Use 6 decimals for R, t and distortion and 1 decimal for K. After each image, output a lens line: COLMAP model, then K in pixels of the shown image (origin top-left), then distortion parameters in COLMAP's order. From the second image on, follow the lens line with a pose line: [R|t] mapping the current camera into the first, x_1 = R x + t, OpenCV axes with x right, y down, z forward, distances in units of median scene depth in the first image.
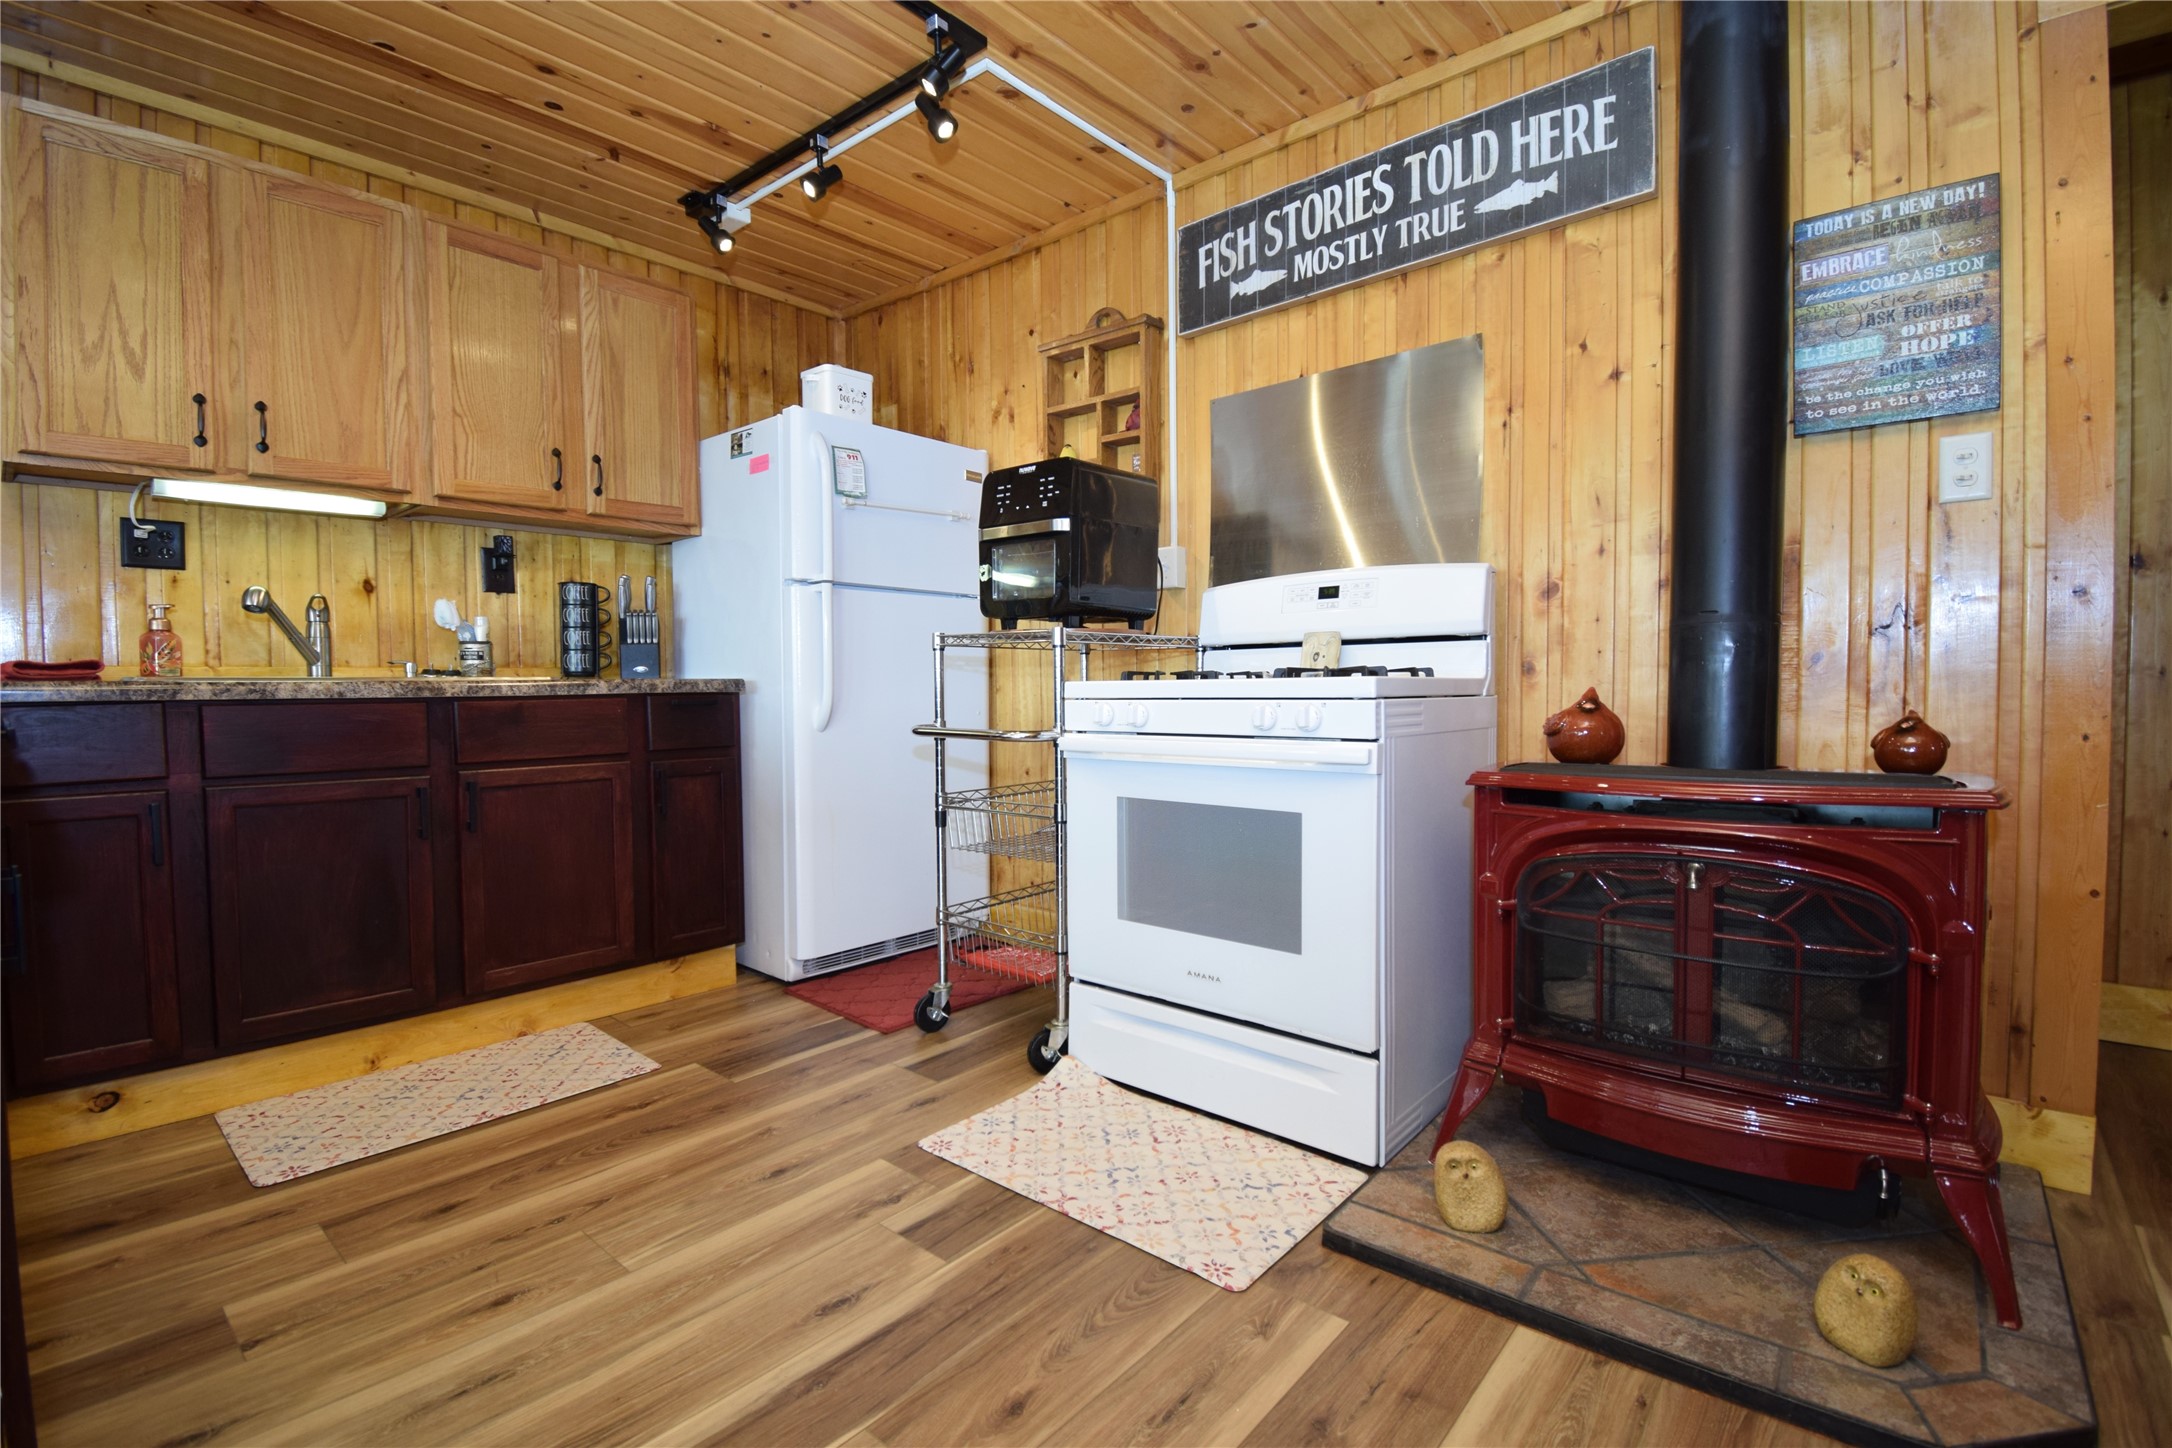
lens RADIAL K [[969.8, 0, 1092.2], [0, 969.8, 727.4], [0, 0, 1]] dist [0.023680, -0.028555]
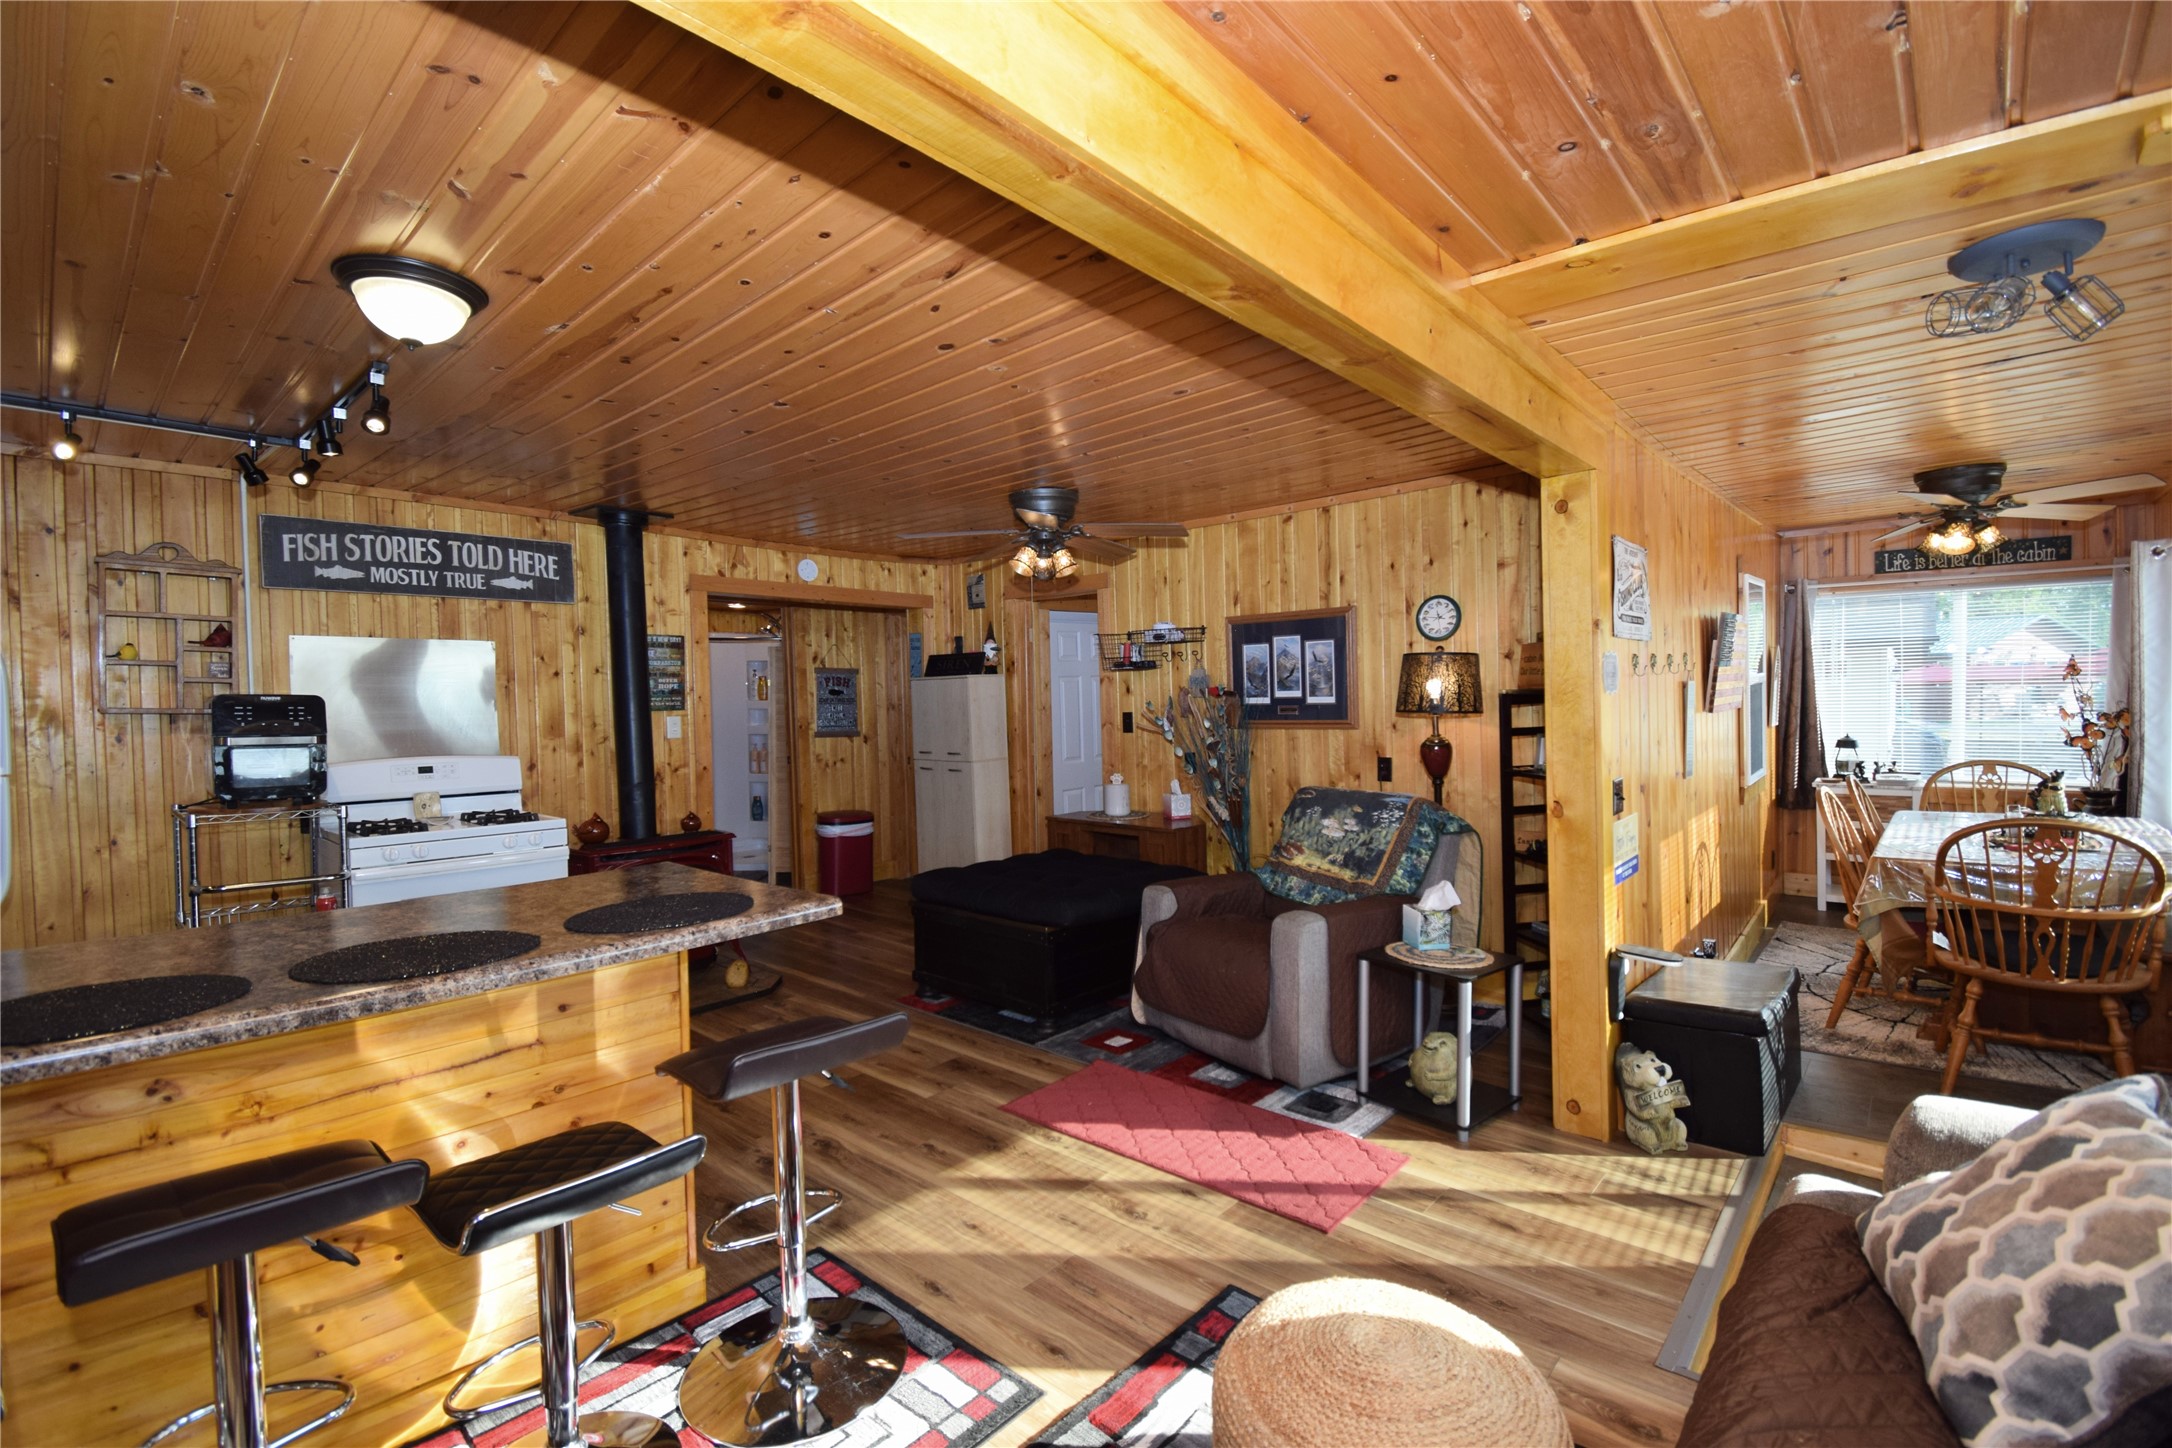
lens RADIAL K [[951.9, 0, 1091.7], [0, 951.9, 729.4], [0, 0, 1]] dist [0.019726, -0.026539]
pose [[0.023958, -0.019666, 0.999520, -1.511927], [0.056077, 0.998259, 0.018297, -0.180466], [-0.998139, 0.055611, 0.025019, -0.277062]]
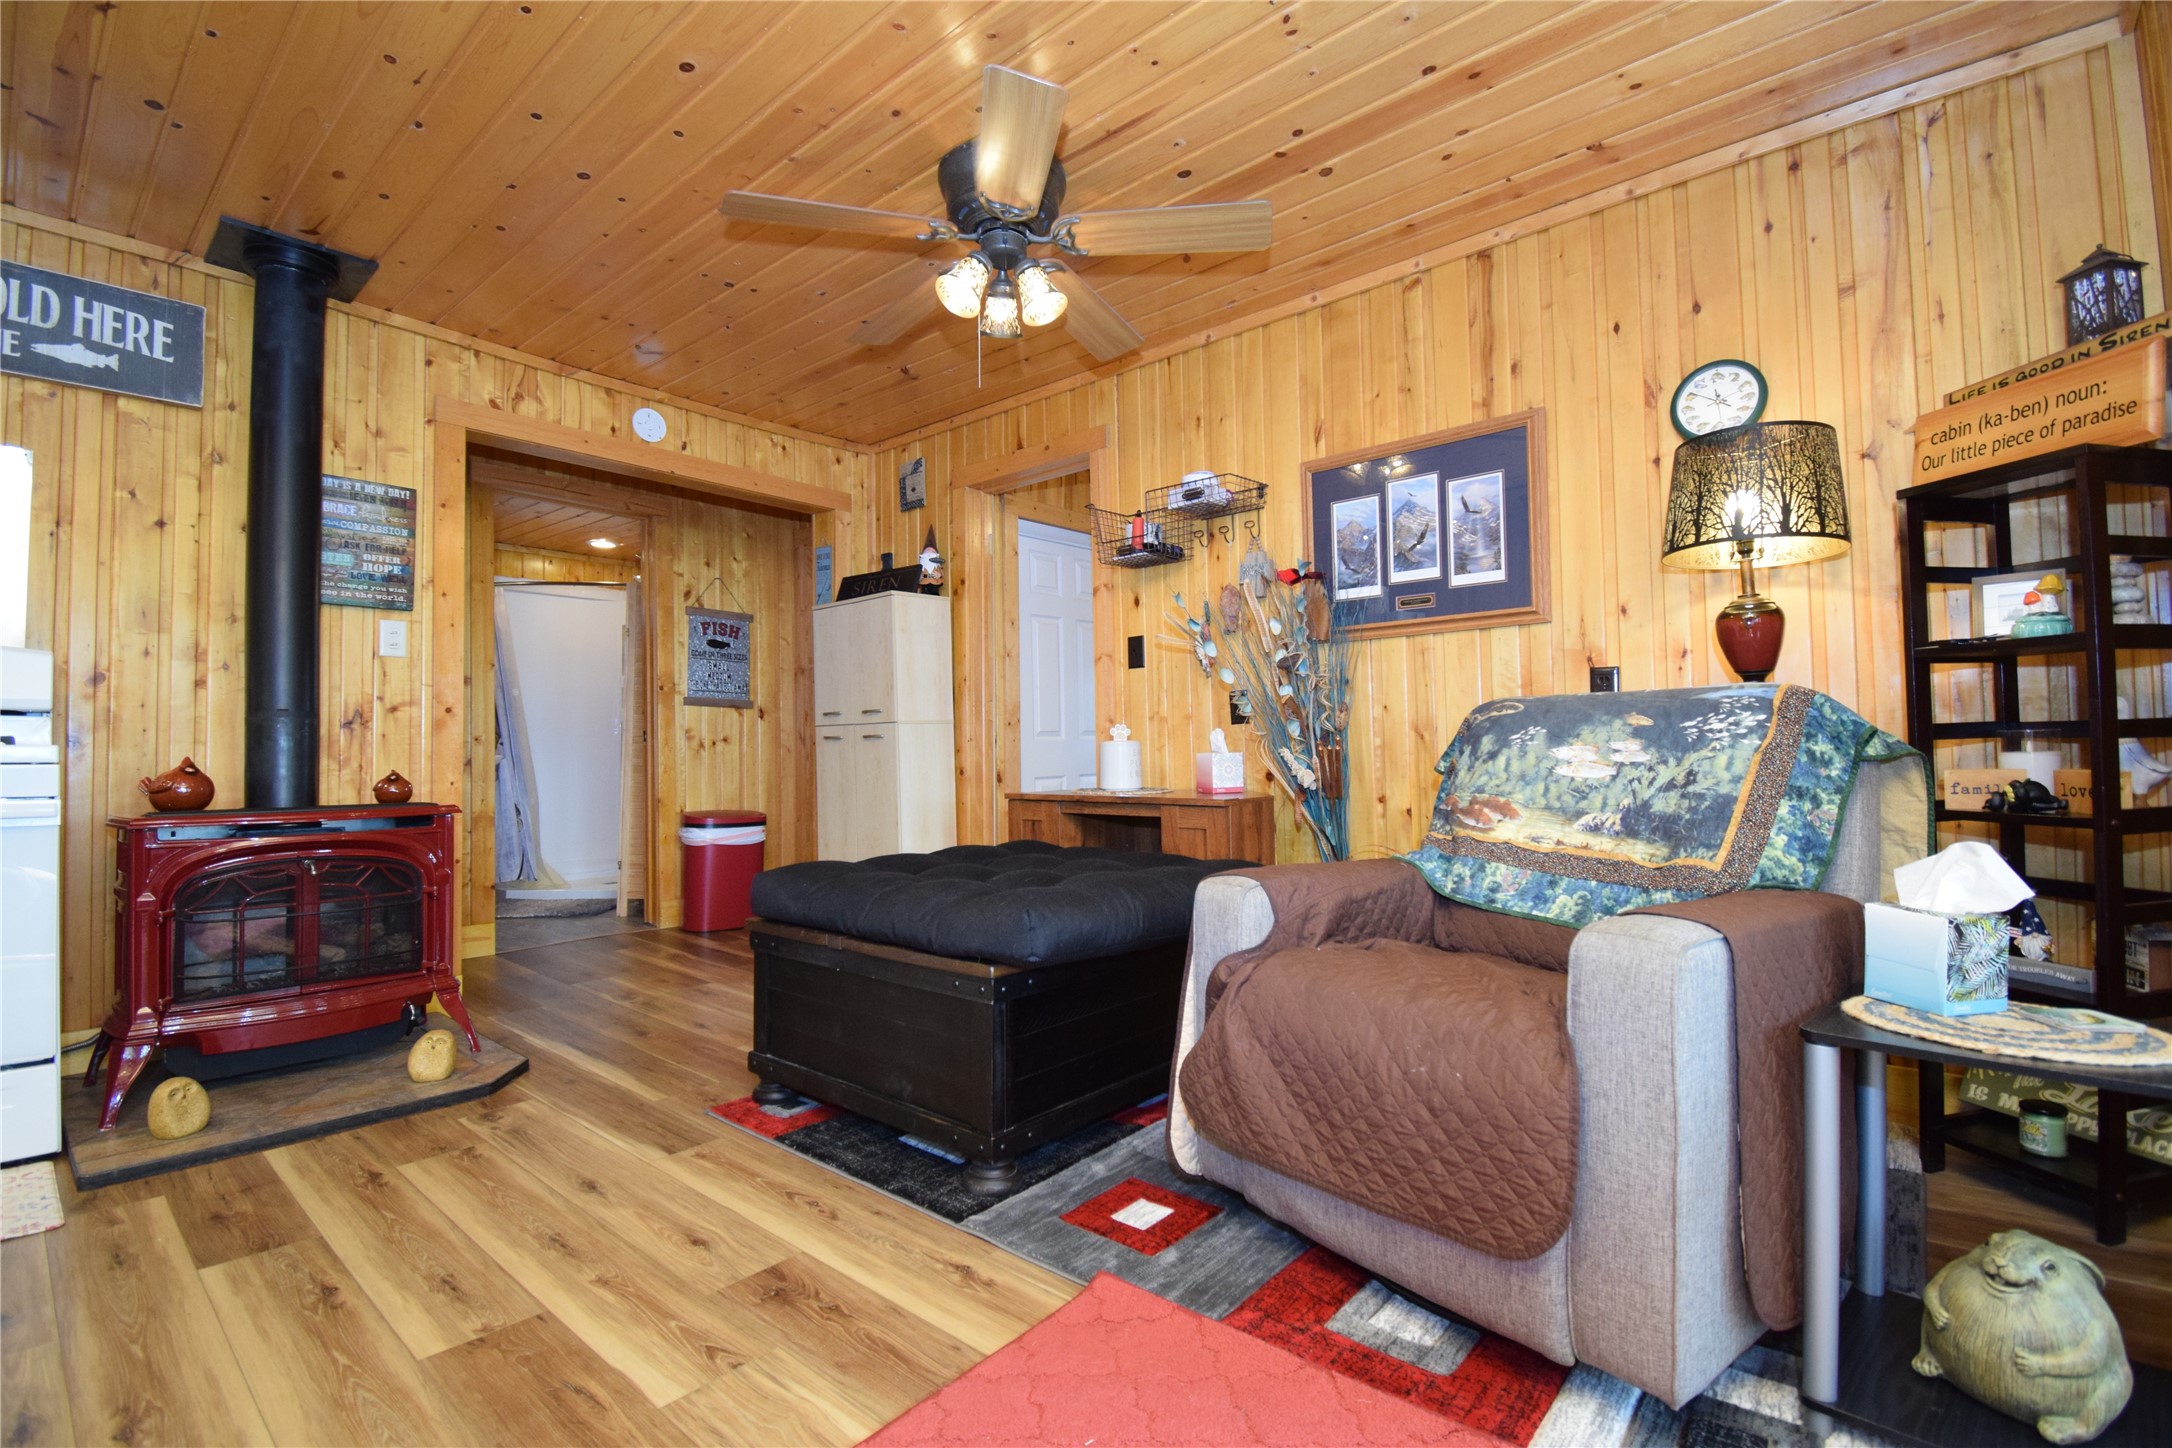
lens RADIAL K [[951.9, 0, 1091.7], [0, 951.9, 729.4], [0, 0, 1]] dist [0.019726, -0.026539]
pose [[-0.001452, 0.037835, 0.999283, -0.666200], [0.047917, 0.998139, -0.037722, 0.025727], [-0.998850, 0.047827, -0.003262, -0.227235]]
